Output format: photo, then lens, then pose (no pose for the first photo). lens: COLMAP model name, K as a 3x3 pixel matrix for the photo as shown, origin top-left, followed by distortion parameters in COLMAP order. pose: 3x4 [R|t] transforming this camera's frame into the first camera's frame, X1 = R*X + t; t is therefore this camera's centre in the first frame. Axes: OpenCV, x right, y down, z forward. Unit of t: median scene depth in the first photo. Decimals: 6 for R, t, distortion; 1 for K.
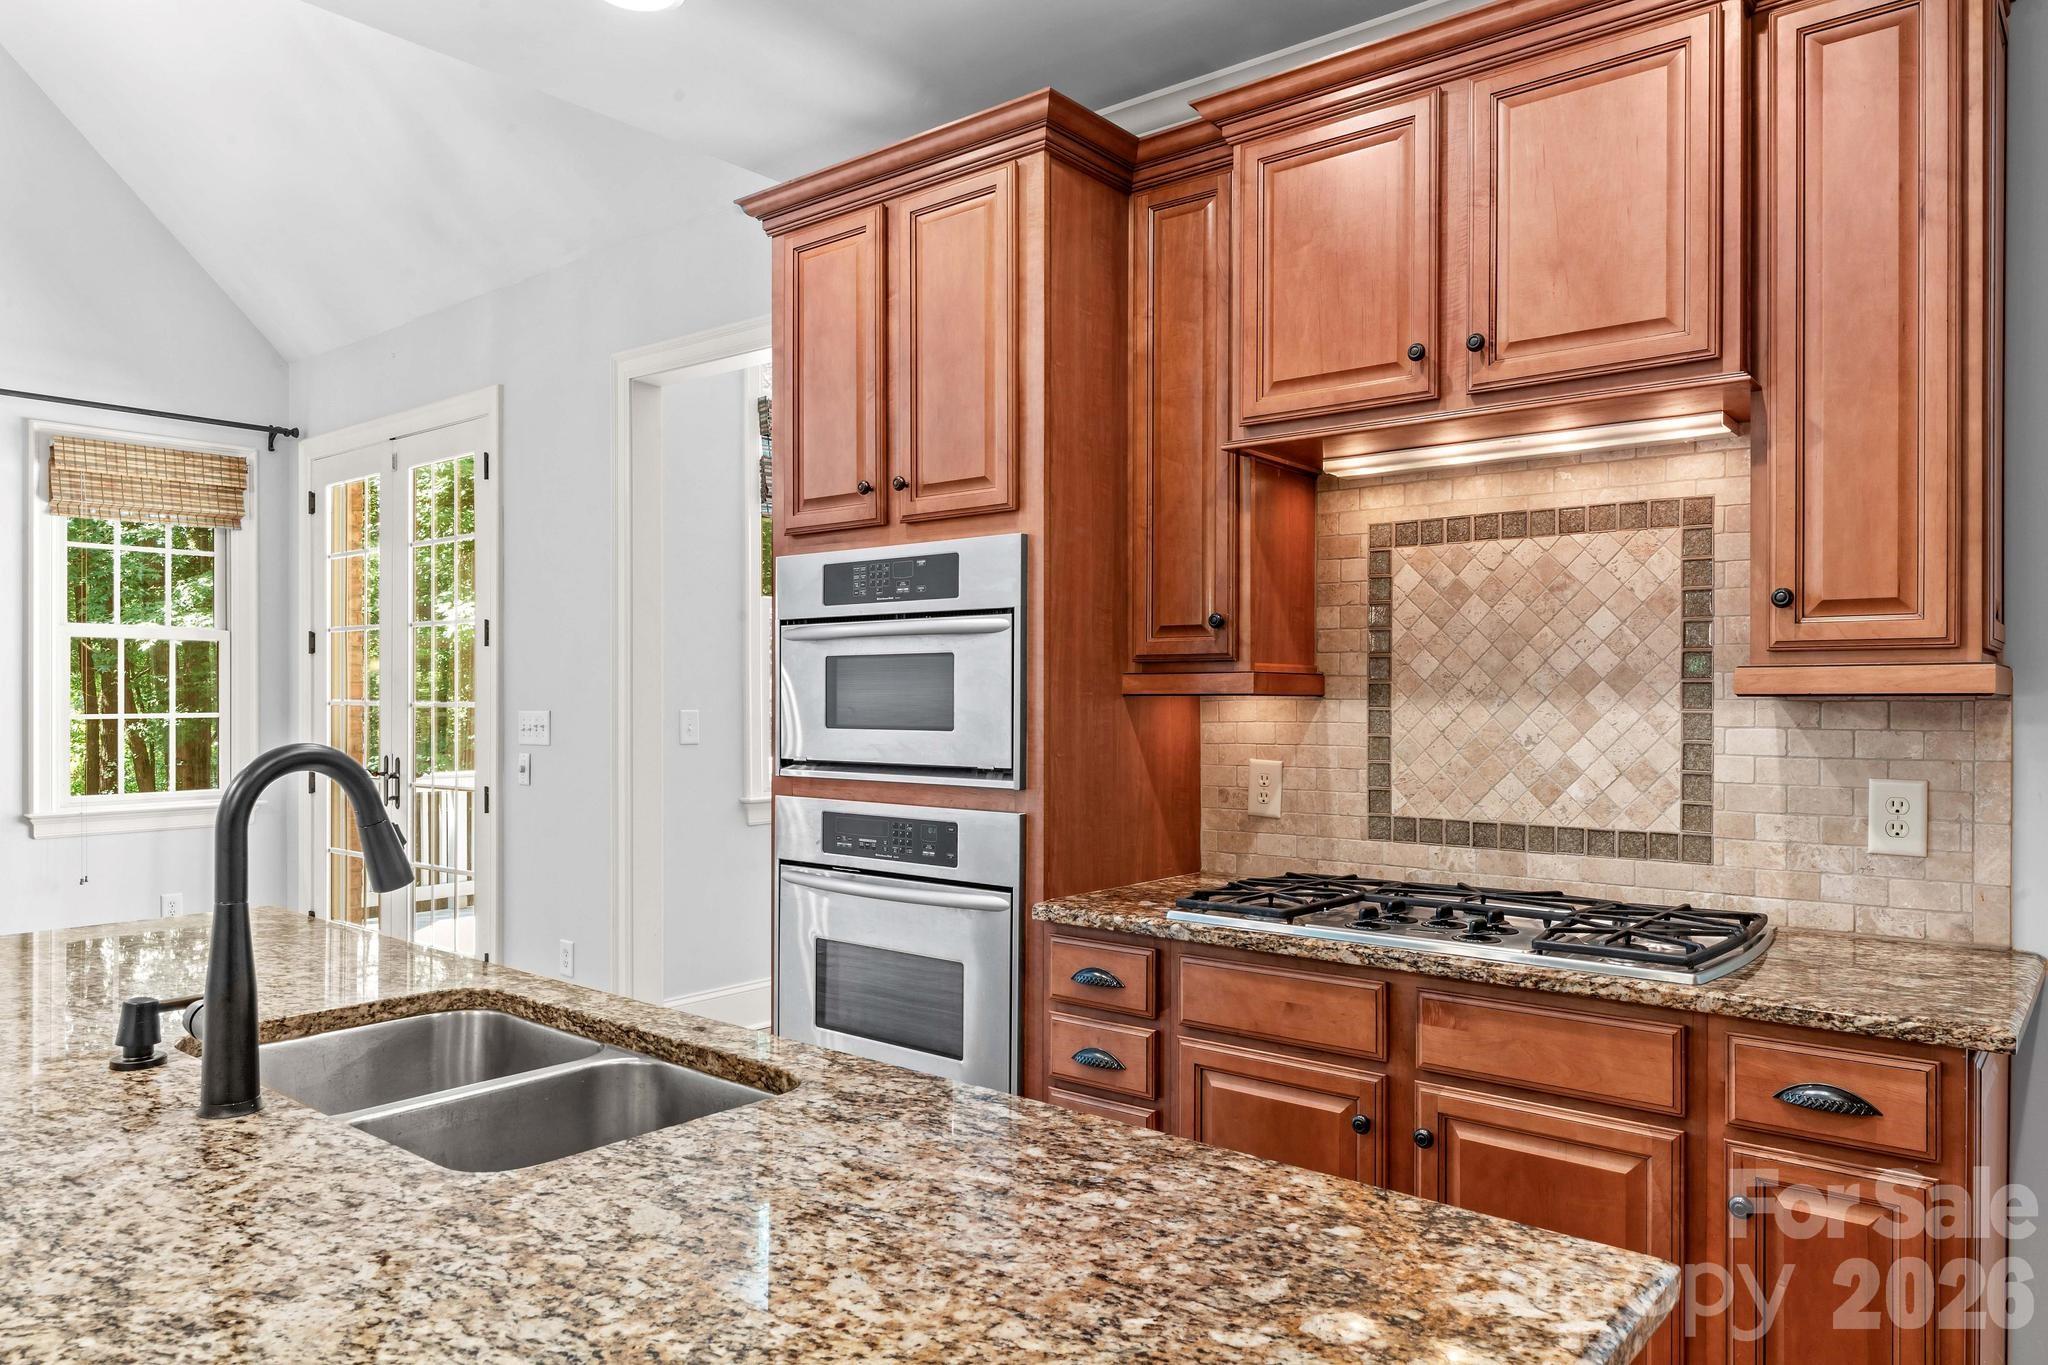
lens RADIAL K [[1358.4, 0, 998.6], [0, 1358.4, 698.2], [0, 0, 1]] dist [0.005661, -0.003321]
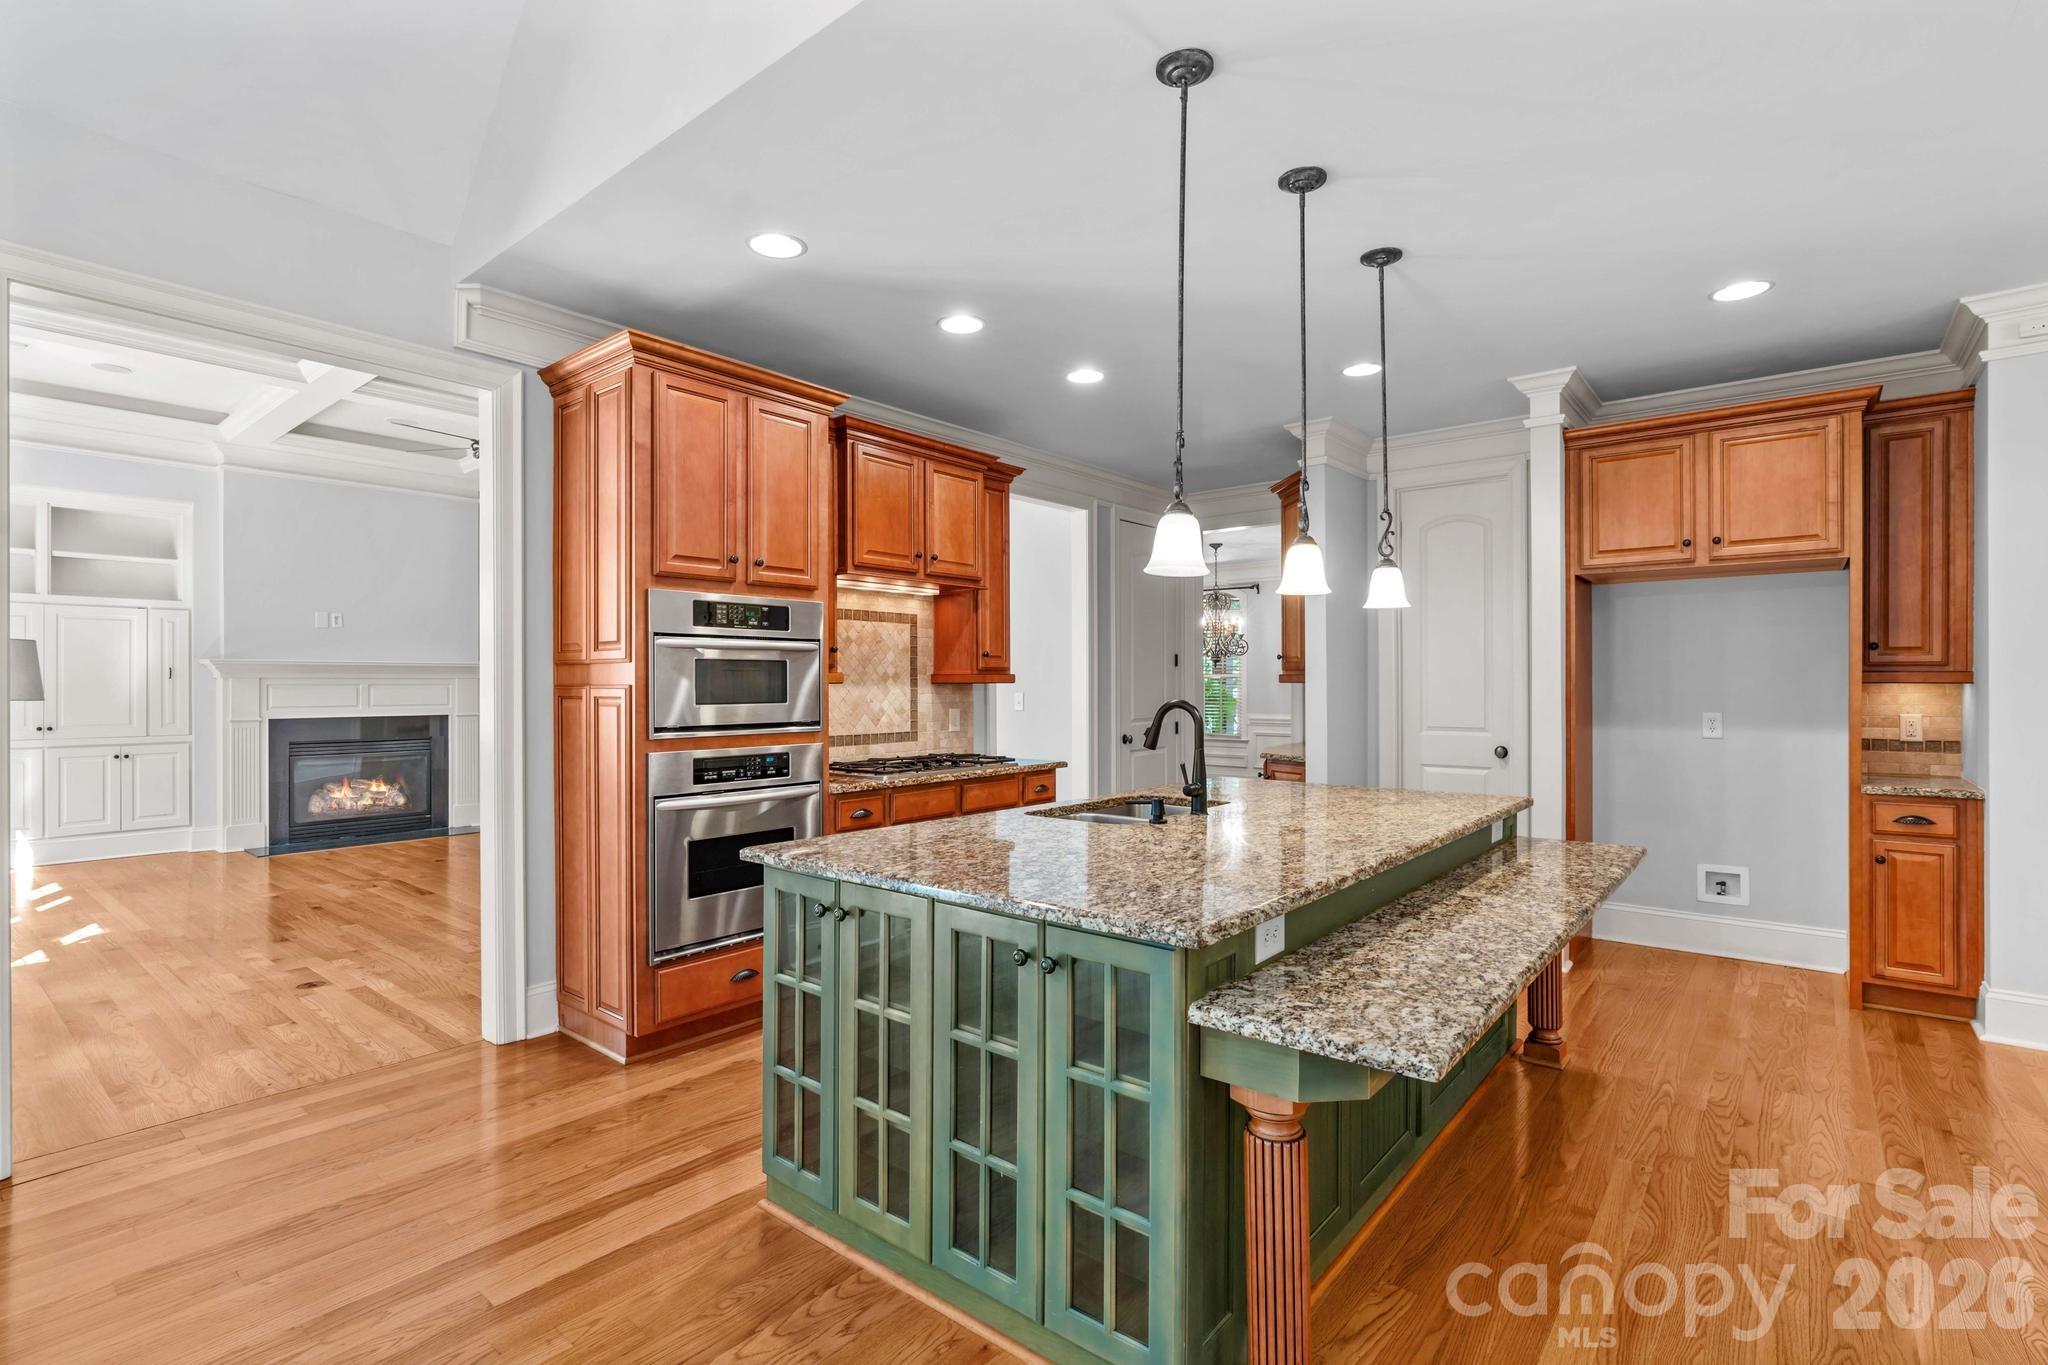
lens RADIAL K [[953.6, 0, 1047.9], [0, 953.6, 689.2], [0, 0, 1]] dist [-0.022398, -0.000228]
pose [[-0.030432, -0.007374, 0.999510, -1.411933], [0.004842, 0.999960, 0.007525, -0.002673], [-0.999525, 0.005068, -0.030395, 0.723087]]
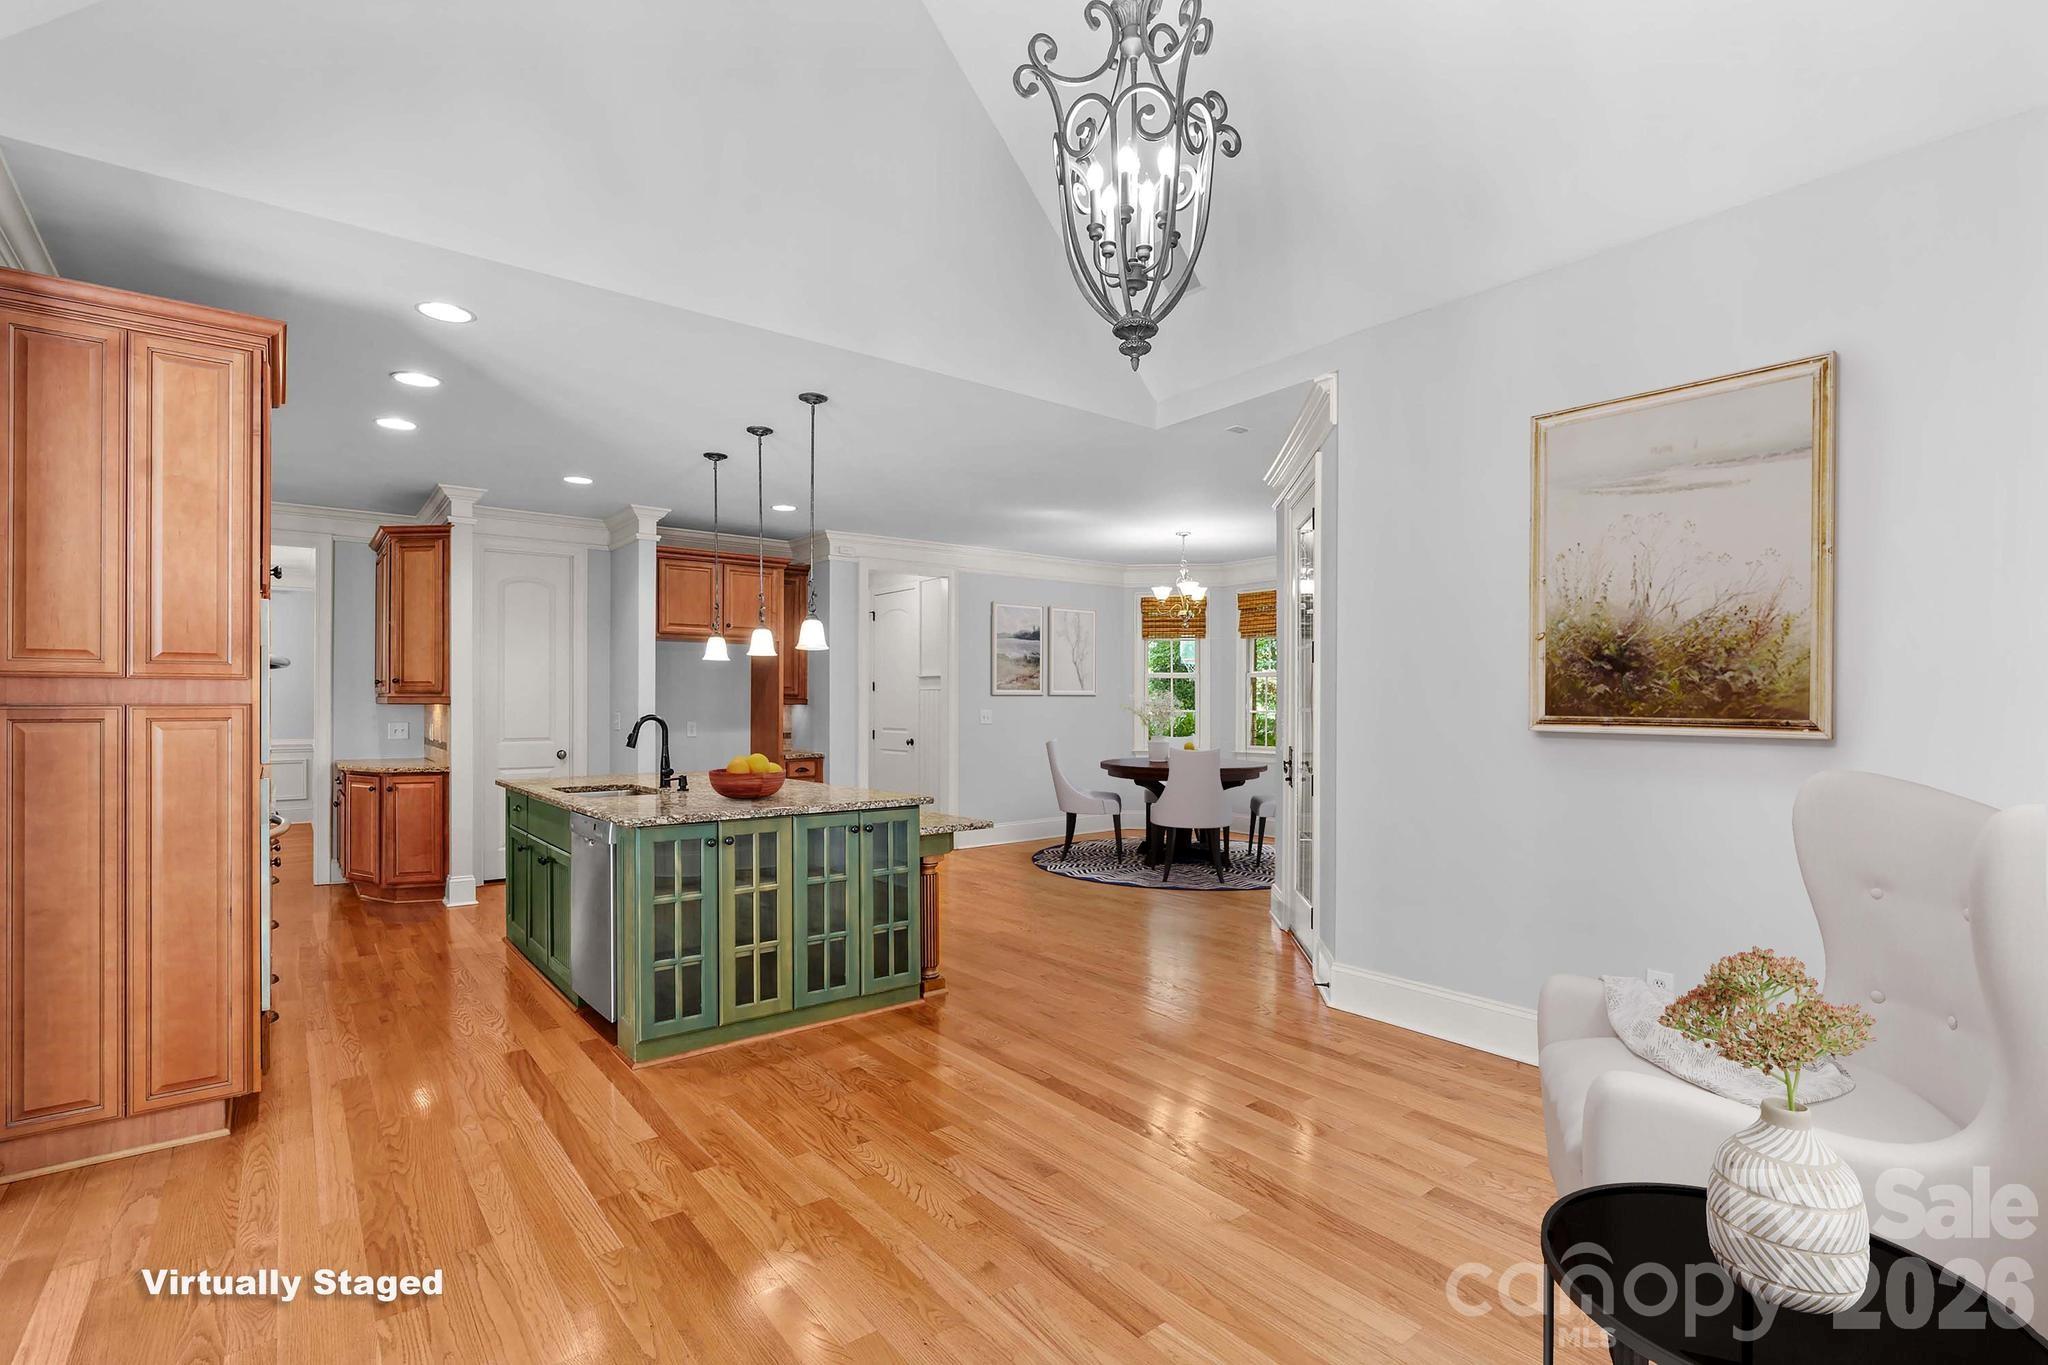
lens RADIAL K [[958.2, 0, 1017.0], [0, 958.2, 705.1], [0, 0, 1]] dist [-0.002200, -0.000058]
pose [[-0.981453, -0.000885, 0.191699, -1.267691], [-0.000612, 0.999999, 0.001481, -0.001274], [-0.191700, 0.001336, -0.981453, 2.106225]]
